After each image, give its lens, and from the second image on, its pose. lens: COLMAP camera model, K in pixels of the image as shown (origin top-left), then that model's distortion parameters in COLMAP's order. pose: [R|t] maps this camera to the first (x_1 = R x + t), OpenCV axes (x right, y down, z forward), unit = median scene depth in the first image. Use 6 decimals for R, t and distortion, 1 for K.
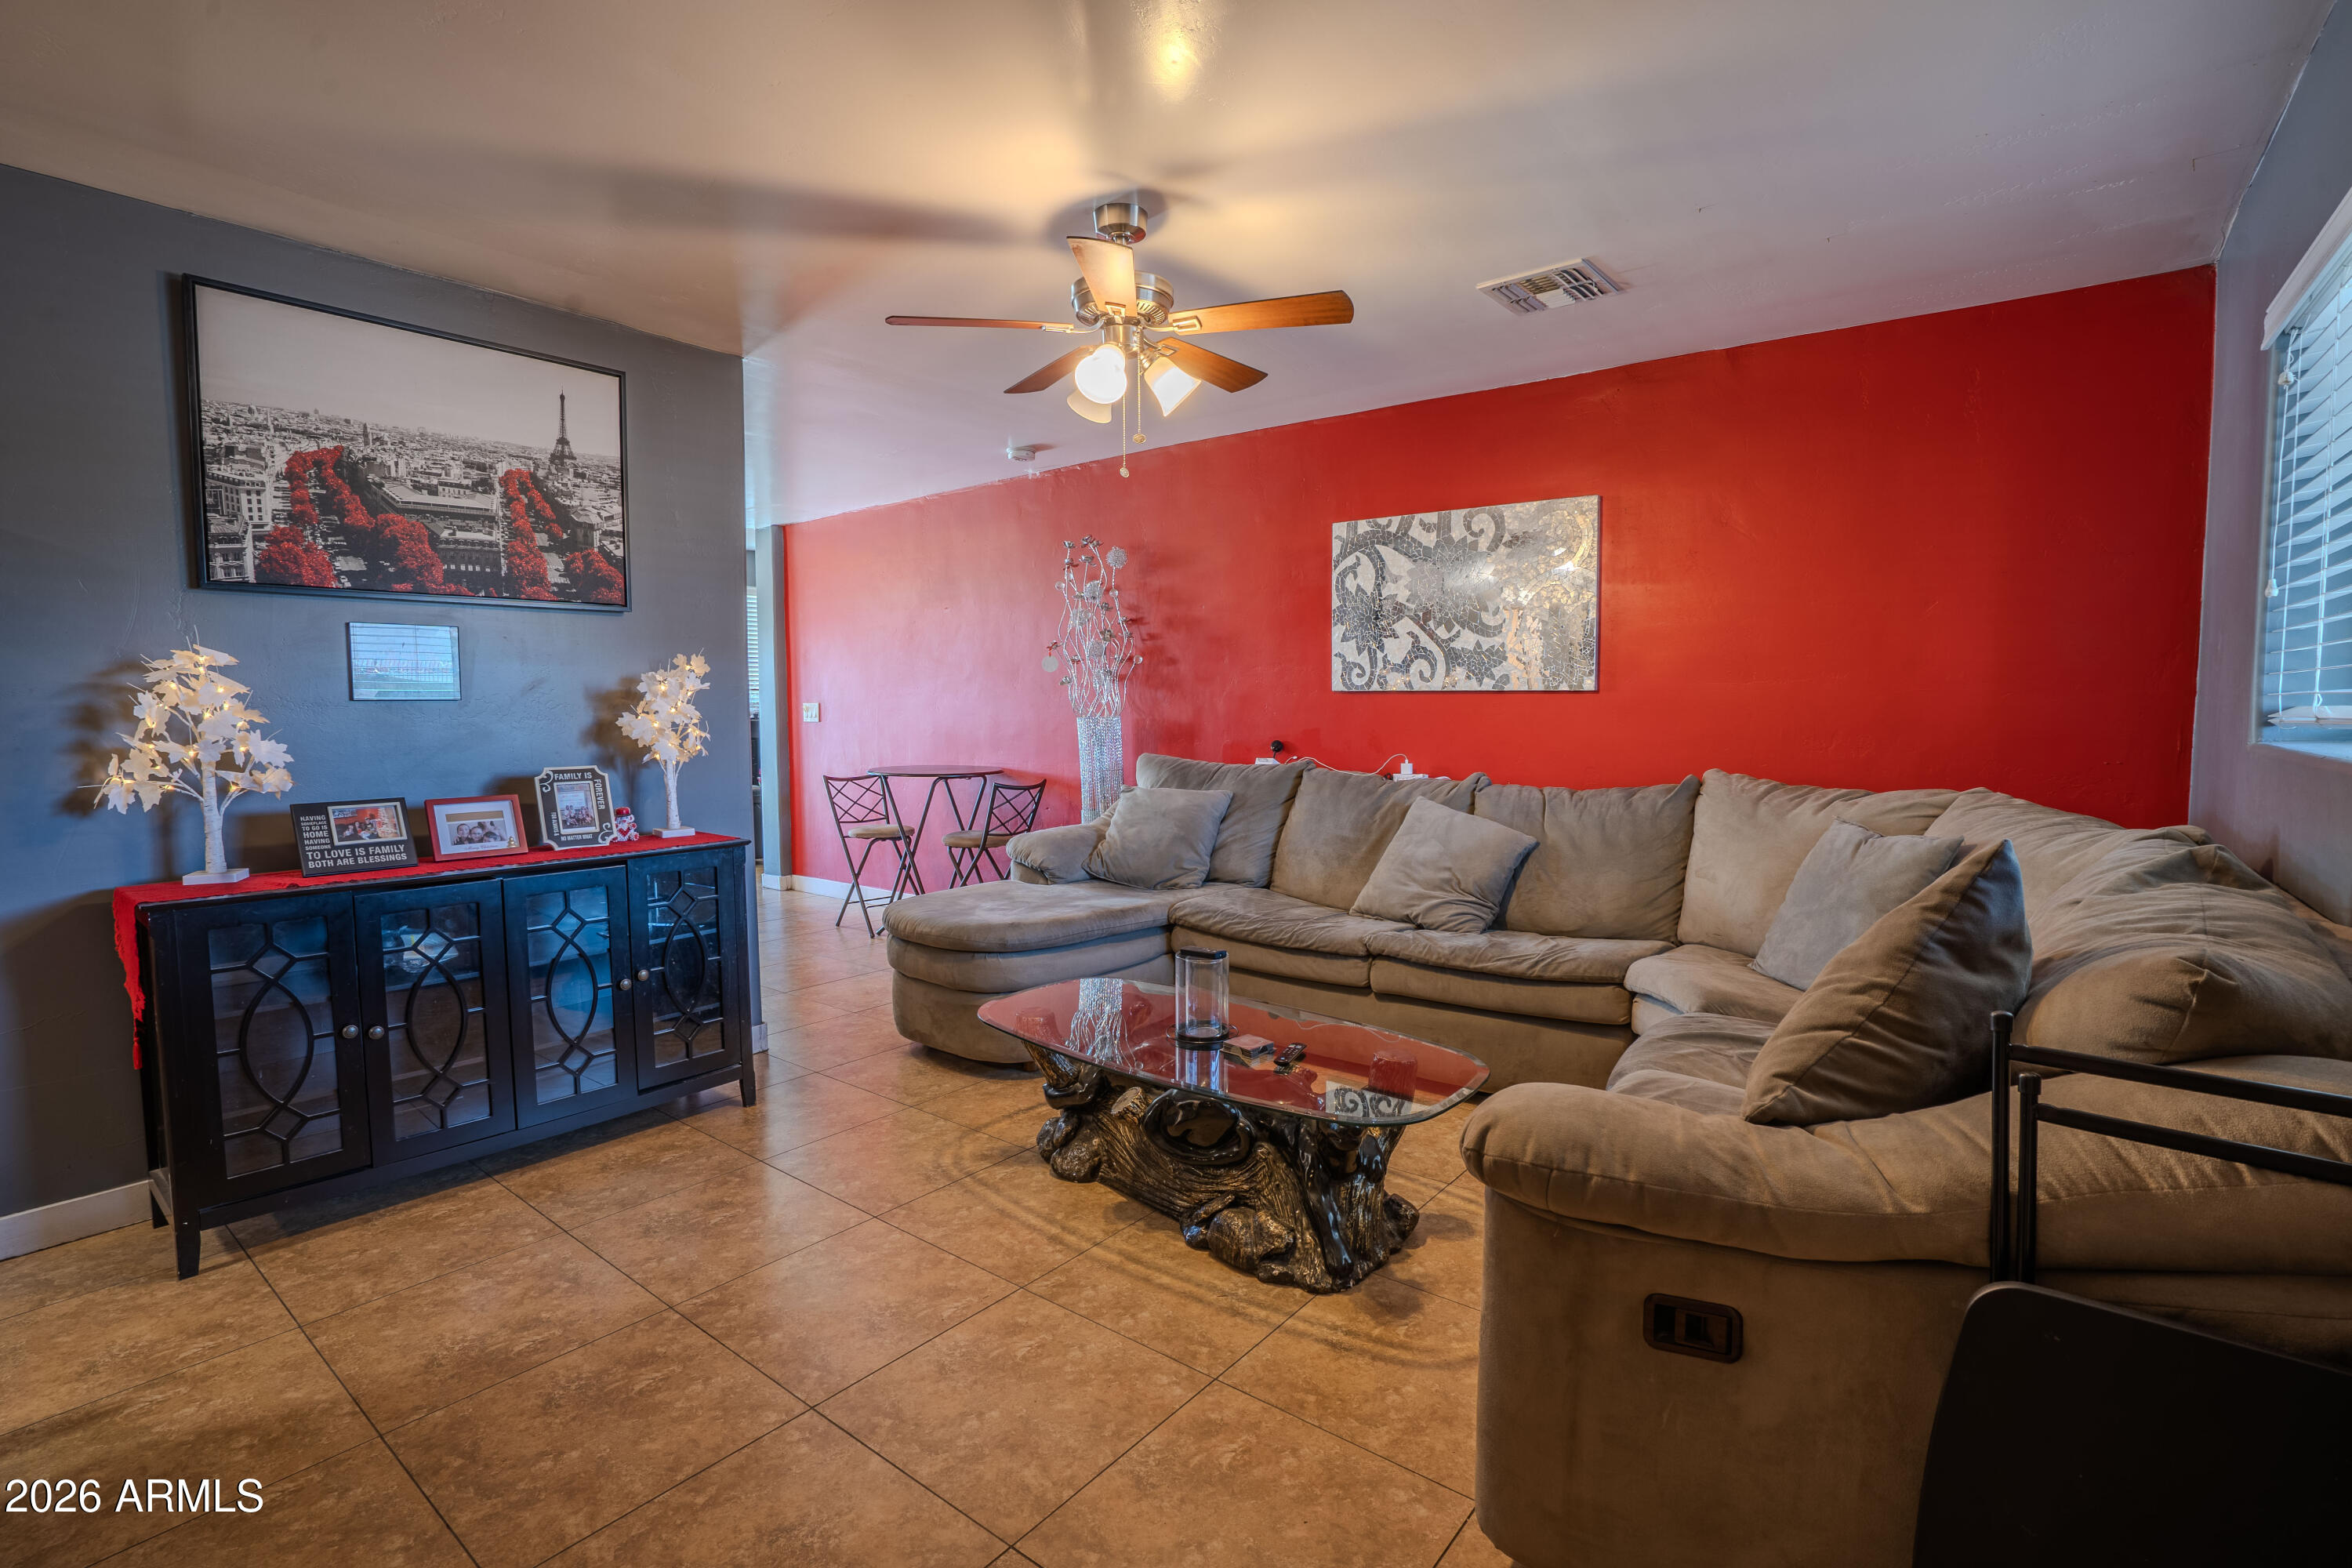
lens RADIAL K [[1095.1, 0, 1177.1], [0, 1095.1, 784.1], [0, 0, 1]] dist [-0.048574, 0.012646]
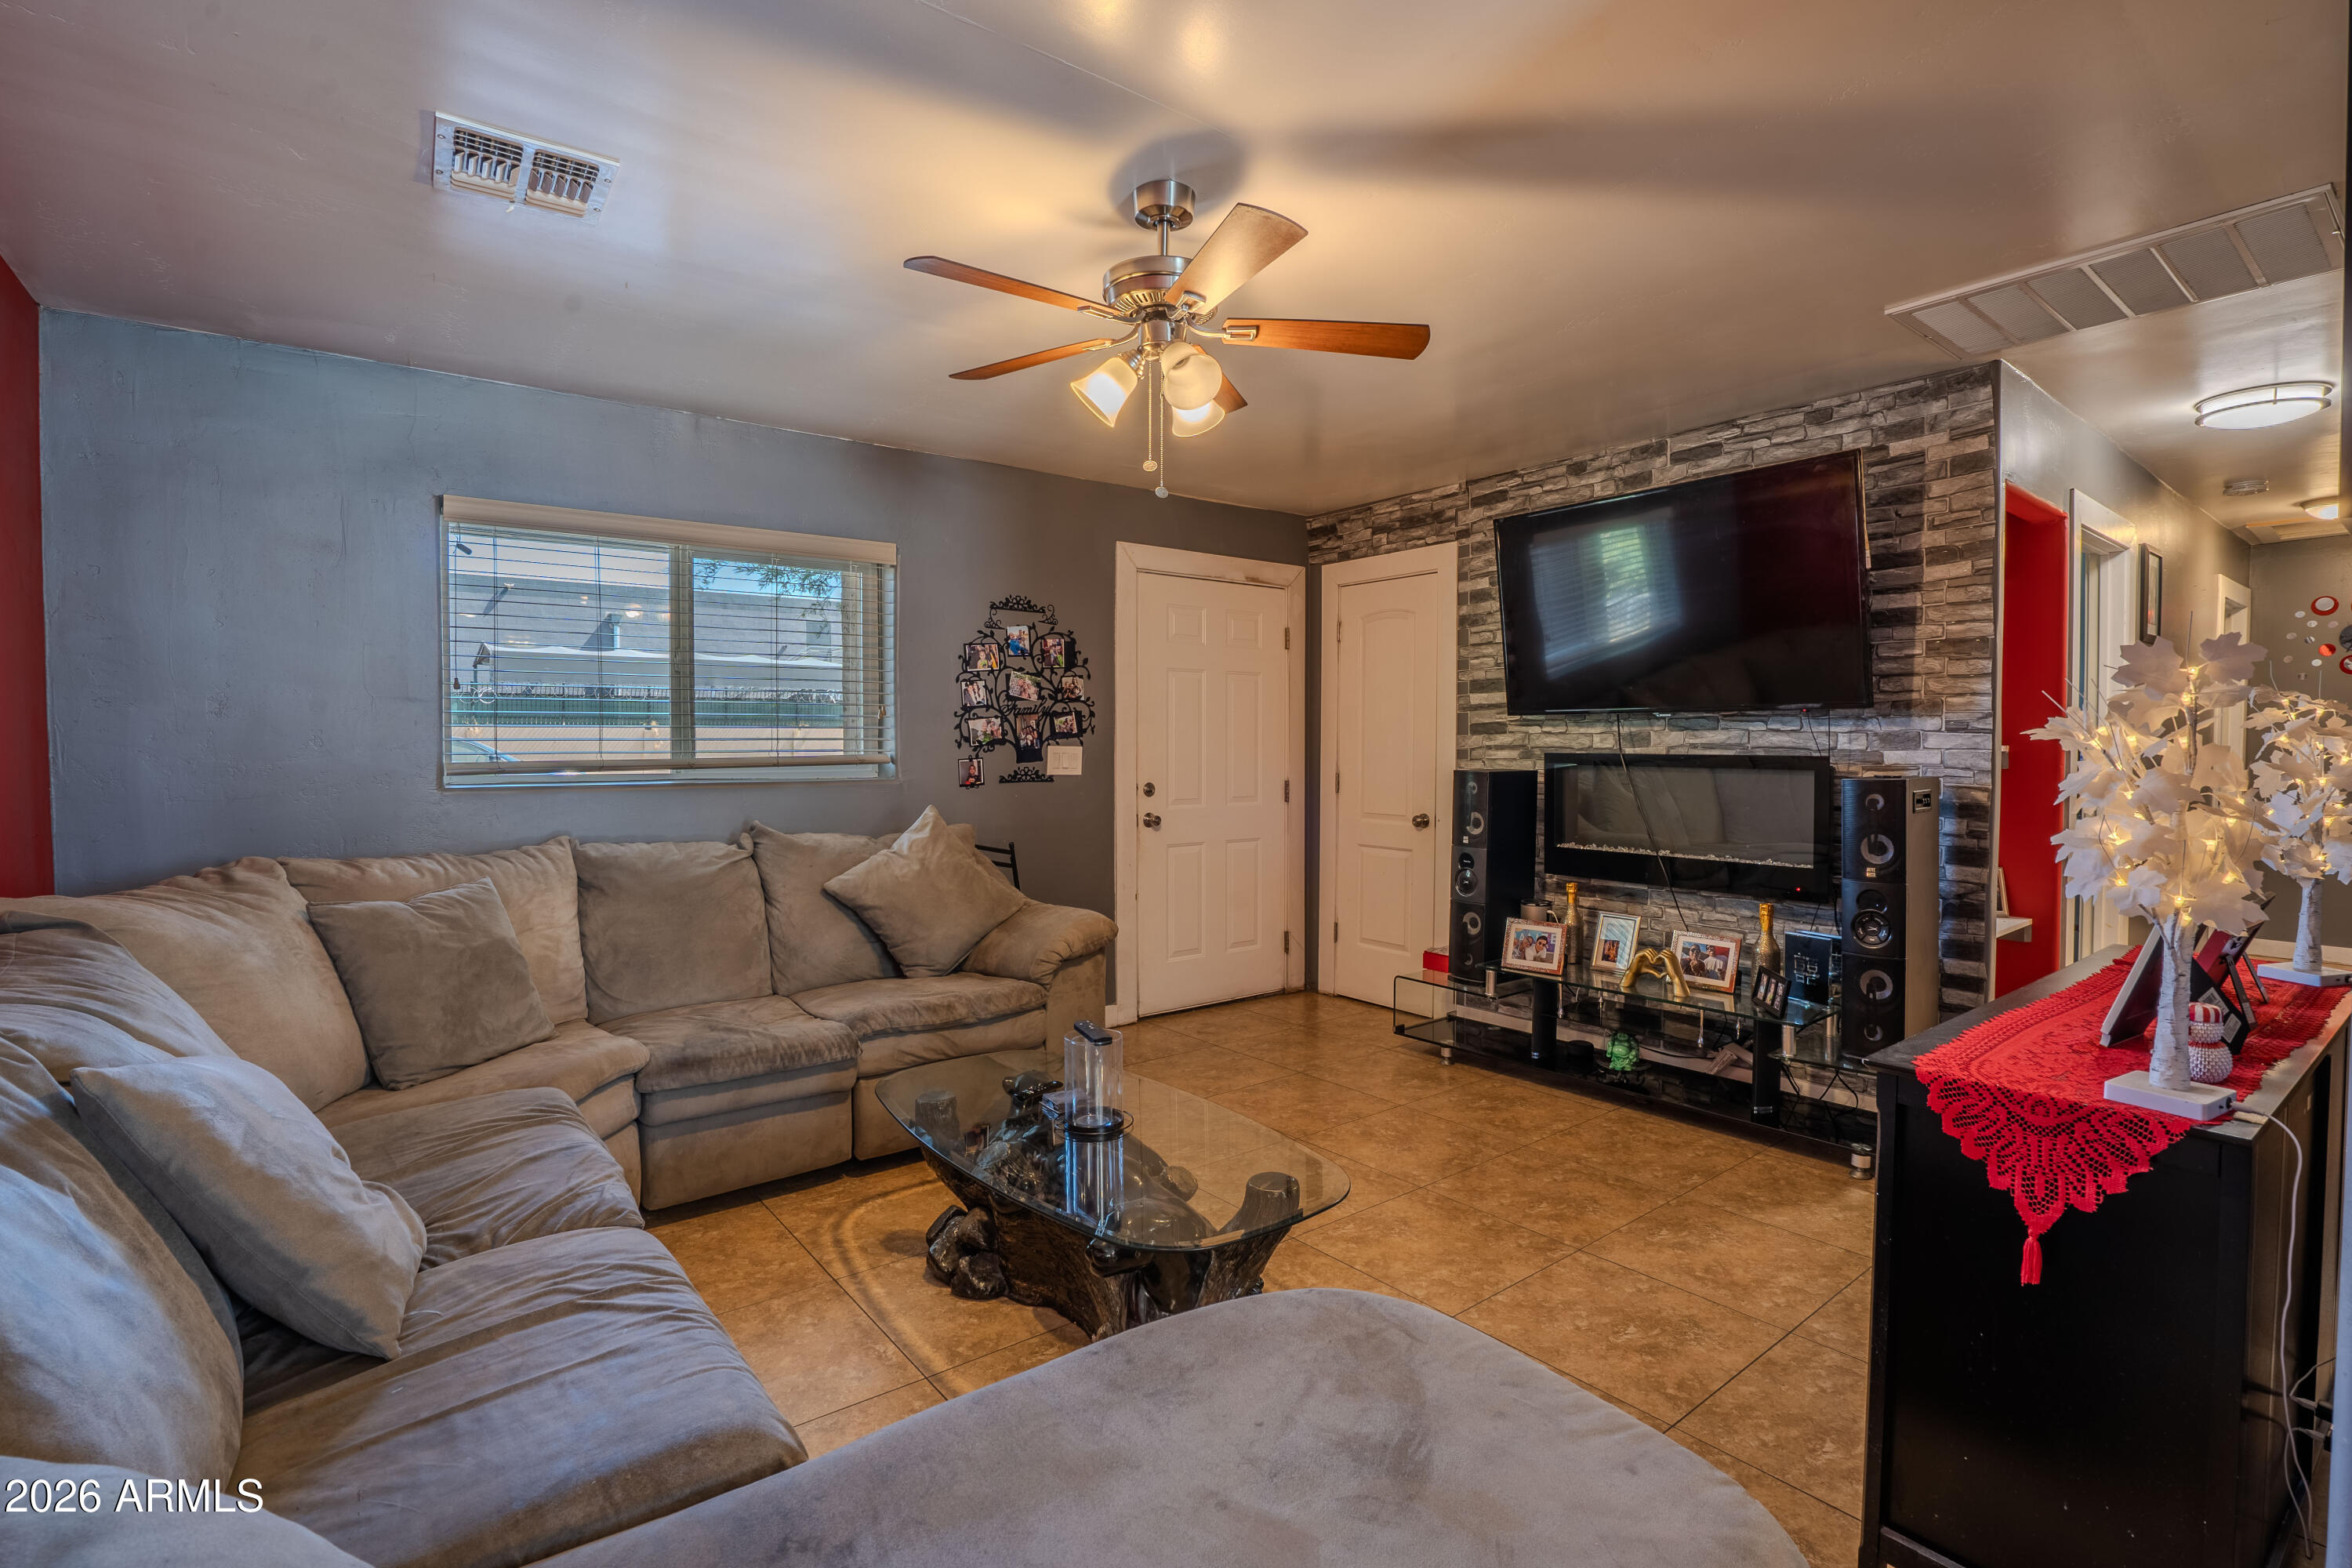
lens RADIAL K [[1095.1, 0, 1170.5], [0, 1095.1, 780.5], [0, 0, 1]] dist [-0.048574, 0.012646]
pose [[-0.968750, -0.007278, 0.247930, -0.317832], [0.017419, 0.995105, 0.097273, -0.172660], [-0.247425, 0.098552, -0.963882, 2.233621]]
